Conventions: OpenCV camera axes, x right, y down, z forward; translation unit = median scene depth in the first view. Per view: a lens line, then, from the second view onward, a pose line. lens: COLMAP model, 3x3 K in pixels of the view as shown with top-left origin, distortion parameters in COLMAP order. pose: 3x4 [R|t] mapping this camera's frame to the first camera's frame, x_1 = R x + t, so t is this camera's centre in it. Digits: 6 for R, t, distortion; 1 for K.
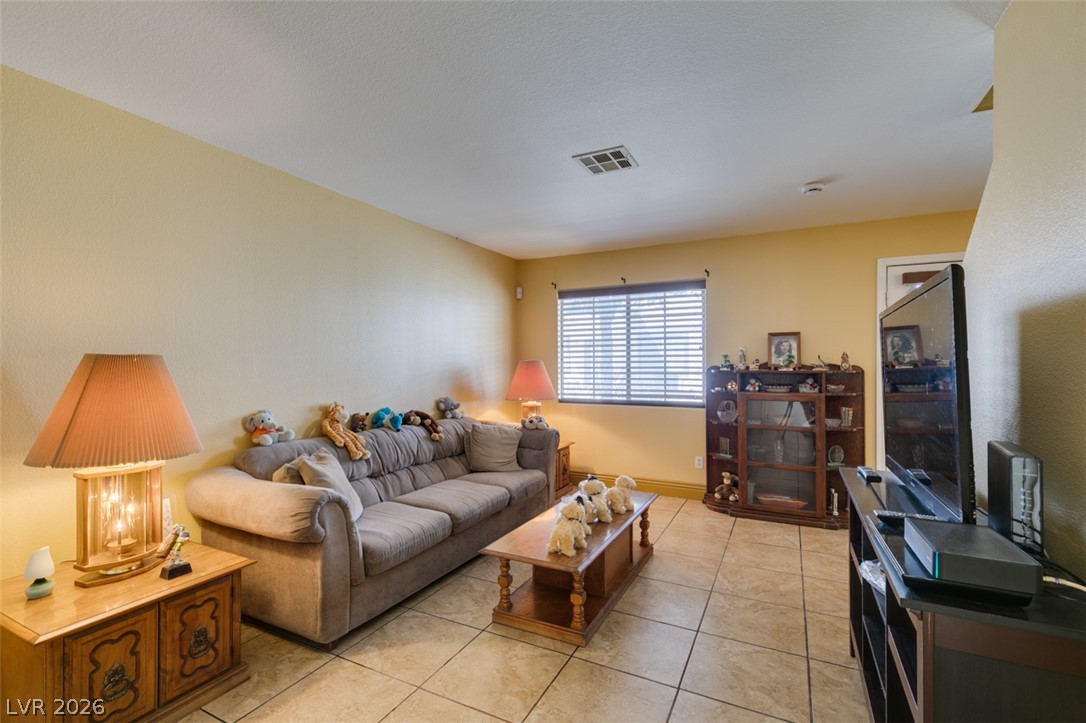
lens RADIAL K [[485.3, 0, 539.4], [0, 485.3, 358.3], [0, 0, 1]] dist [0.003732, -0.002140]
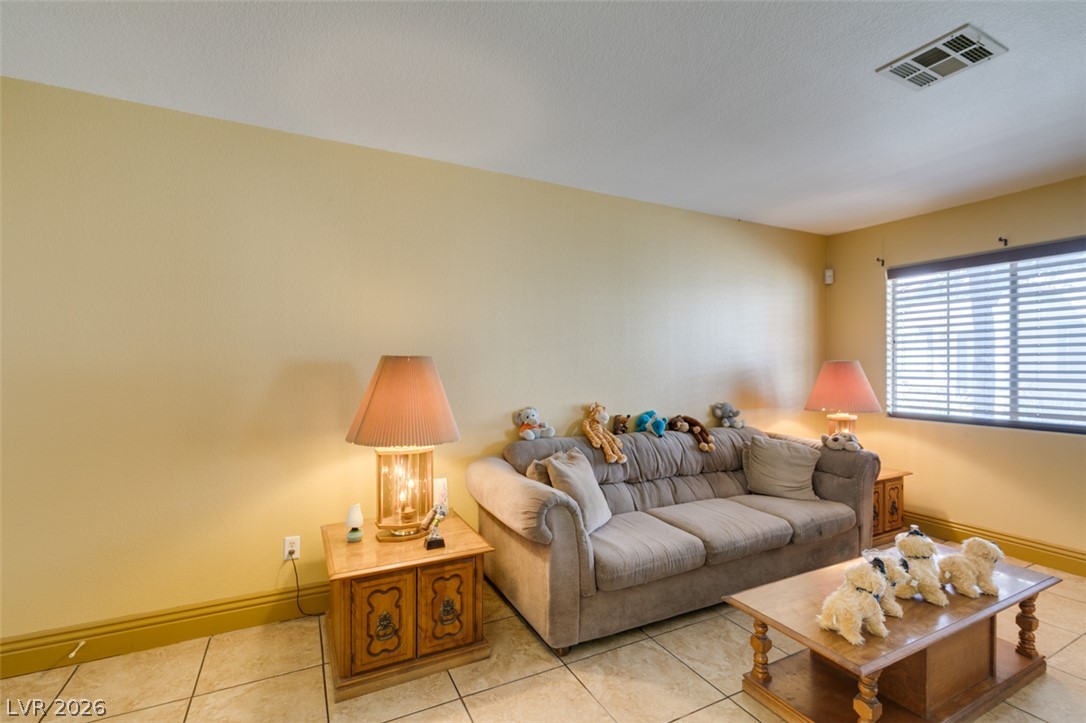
lens RADIAL K [[485.3, 0, 542.4], [0, 485.3, 362.0], [0, 0, 1]] dist [0.003732, -0.002140]
pose [[0.810616, 0.001684, -0.585576, 0.087714], [0.002089, 0.999981, 0.005767, 0.000664], [0.585575, -0.005898, 0.810597, 0.143595]]
